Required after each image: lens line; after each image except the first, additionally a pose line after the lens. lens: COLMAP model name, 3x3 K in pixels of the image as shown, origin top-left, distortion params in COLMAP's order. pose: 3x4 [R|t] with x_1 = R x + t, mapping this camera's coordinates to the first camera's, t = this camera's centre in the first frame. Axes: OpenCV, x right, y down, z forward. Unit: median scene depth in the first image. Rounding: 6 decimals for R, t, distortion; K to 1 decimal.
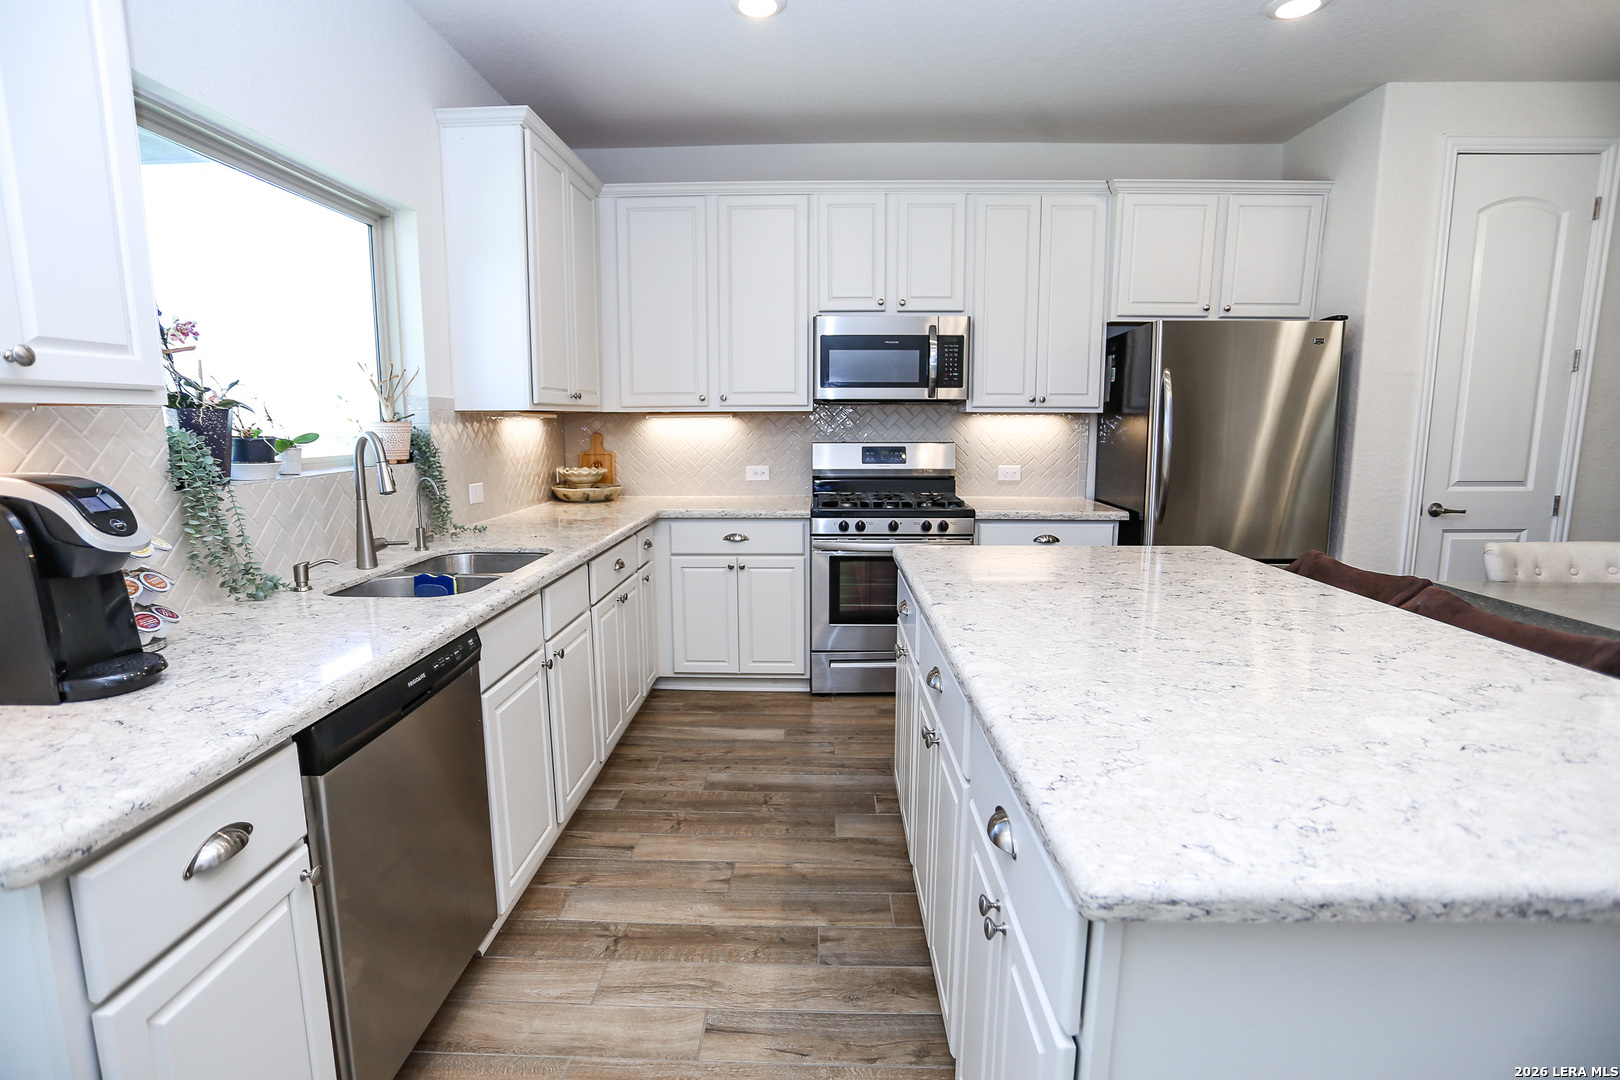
lens RADIAL K [[793.3, 0, 798.9], [0, 793.3, 544.1], [0, 0, 1]] dist [-0.079227, 0.033586]
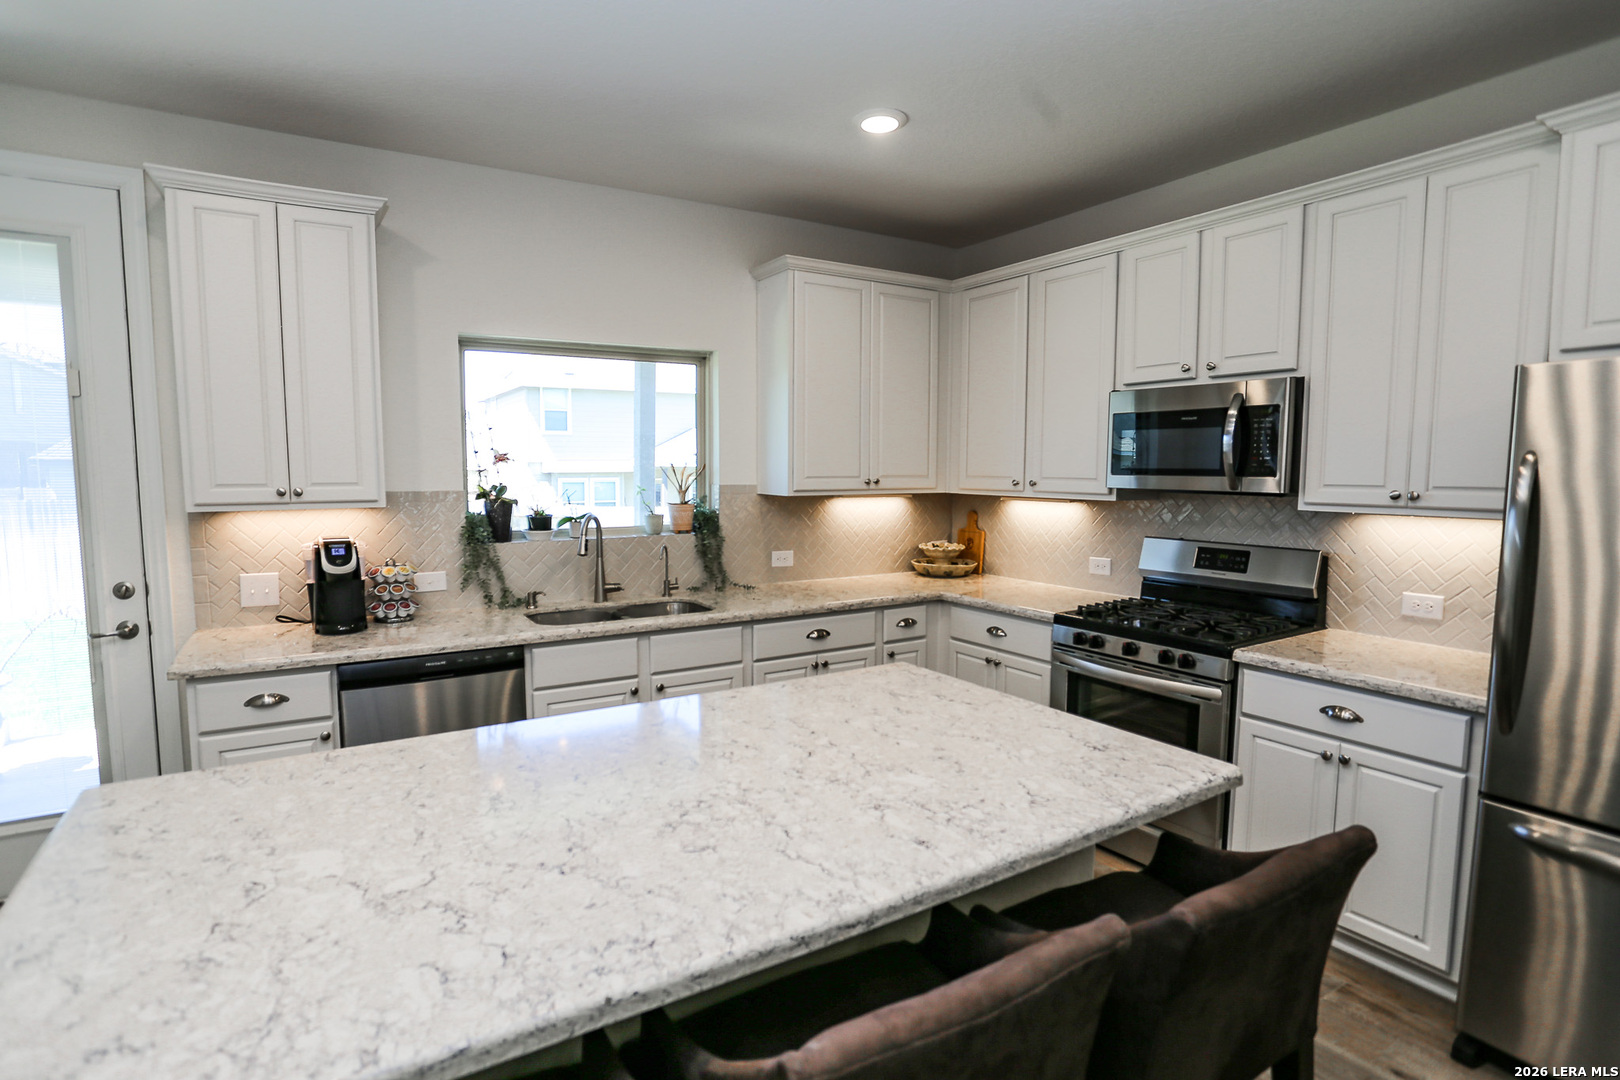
lens RADIAL K [[819.3, 0, 803.2], [0, 819.3, 543.1], [0, 0, 1]] dist [-0.067688, 0.029730]
pose [[0.550886, 0.080329, -0.830706, 0.584230], [-0.132870, 0.991103, 0.007726, -0.088034], [0.823936, 0.106120, 0.556658, 0.249832]]
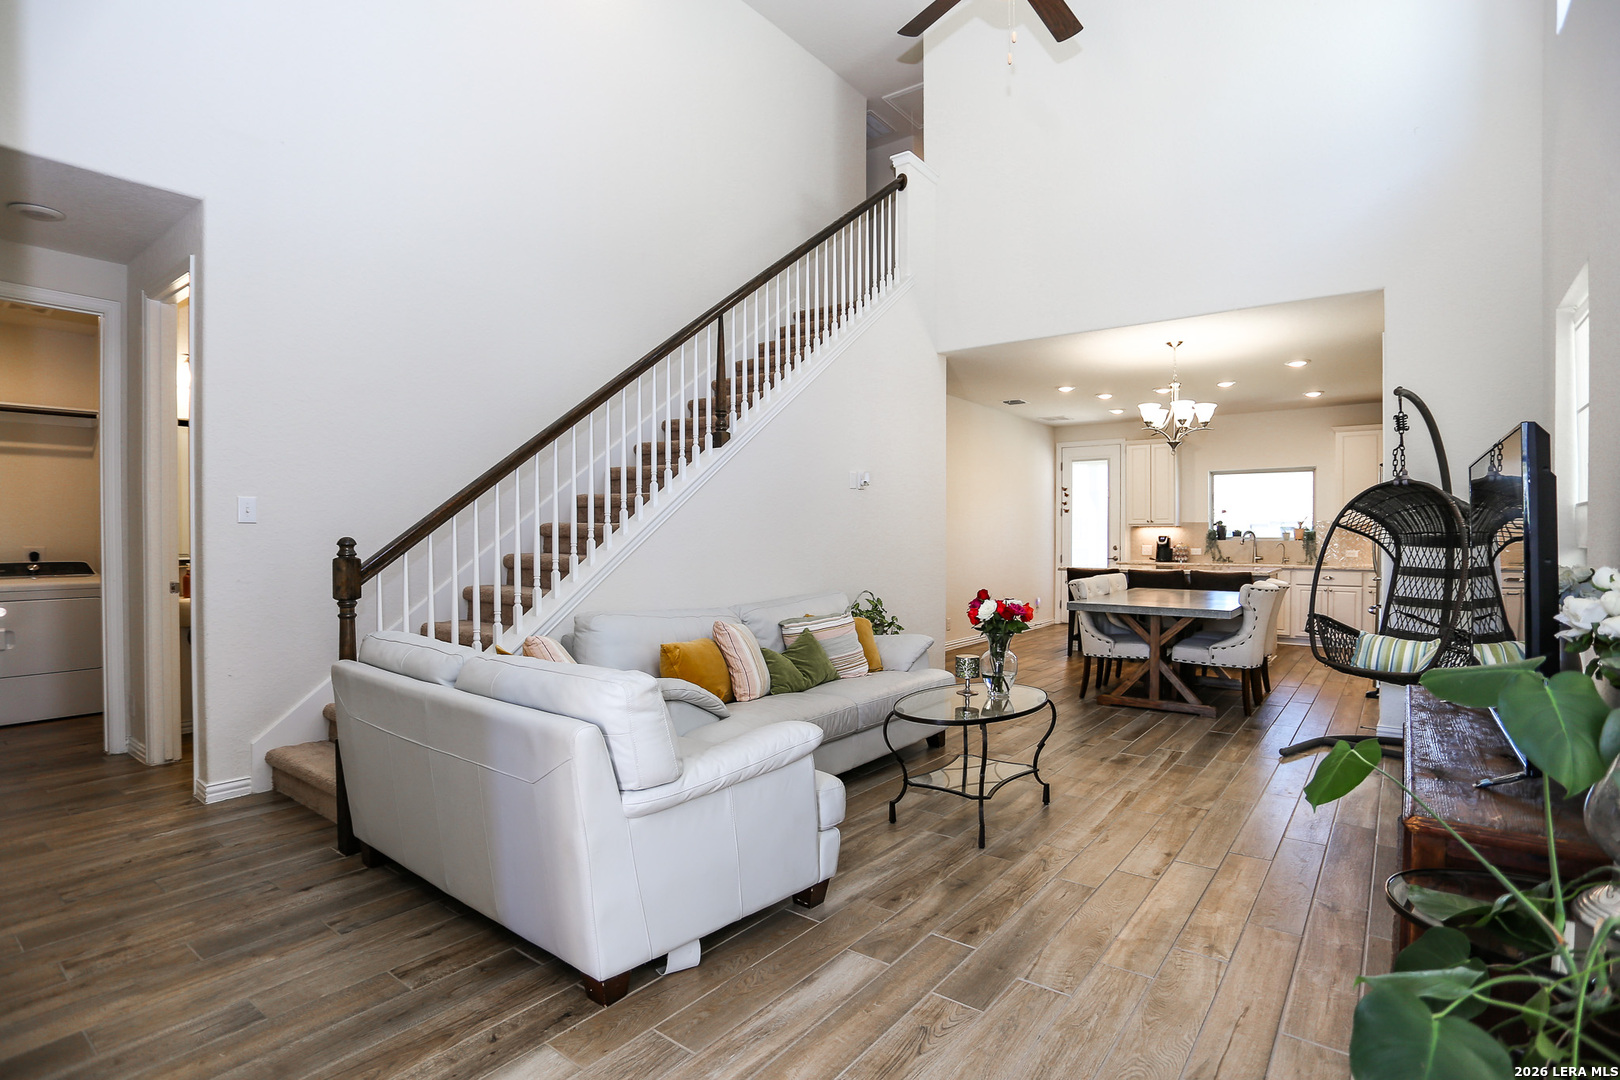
lens RADIAL K [[819.3, 0, 803.2], [0, 819.3, 543.1], [0, 0, 1]] dist [-0.067688, 0.029730]
pose [[-0.576478, 0.008724, -0.817066, 2.591905], [-0.128153, 0.986603, 0.100952, -0.118419], [0.807000, 0.162906, -0.567637, 0.874415]]
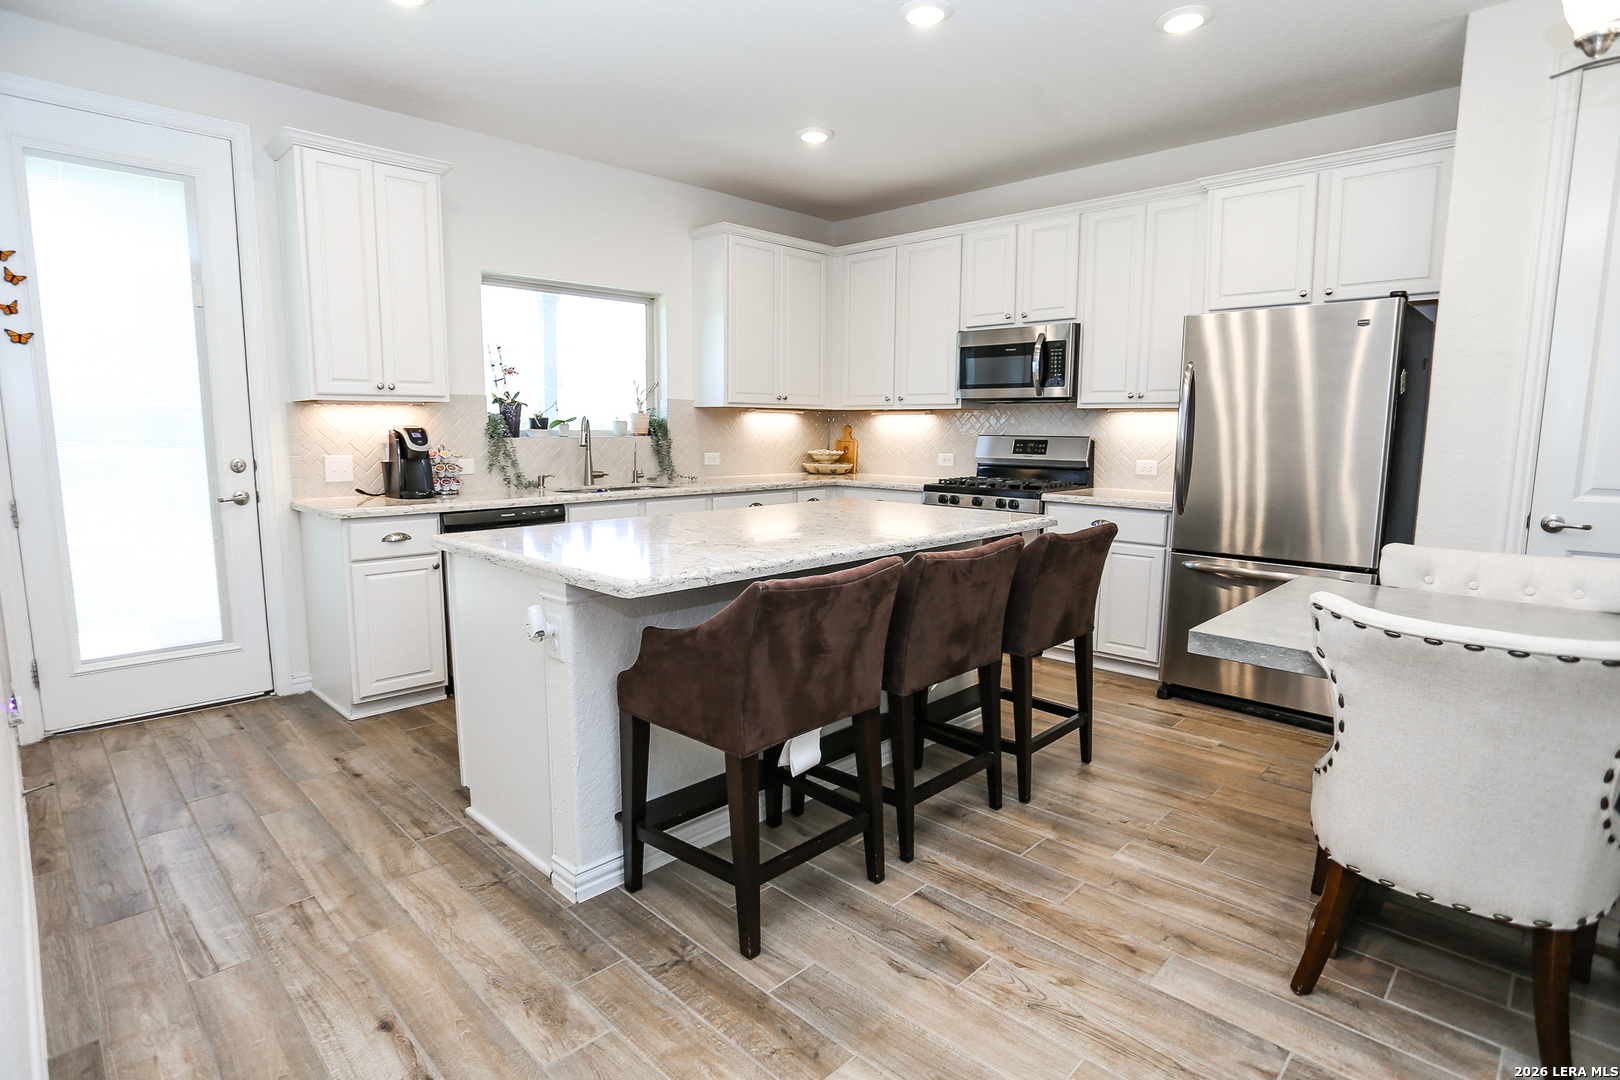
lens RADIAL K [[826.6, 0, 806.4], [0, 826.6, 545.9], [0, 0, 1]] dist [-0.073953, 0.033282]
pose [[0.738394, 0.102002, -0.666611, 0.743282], [-0.112584, 0.993268, 0.027278, 0.037868], [0.664906, 0.054908, 0.744906, -0.105552]]
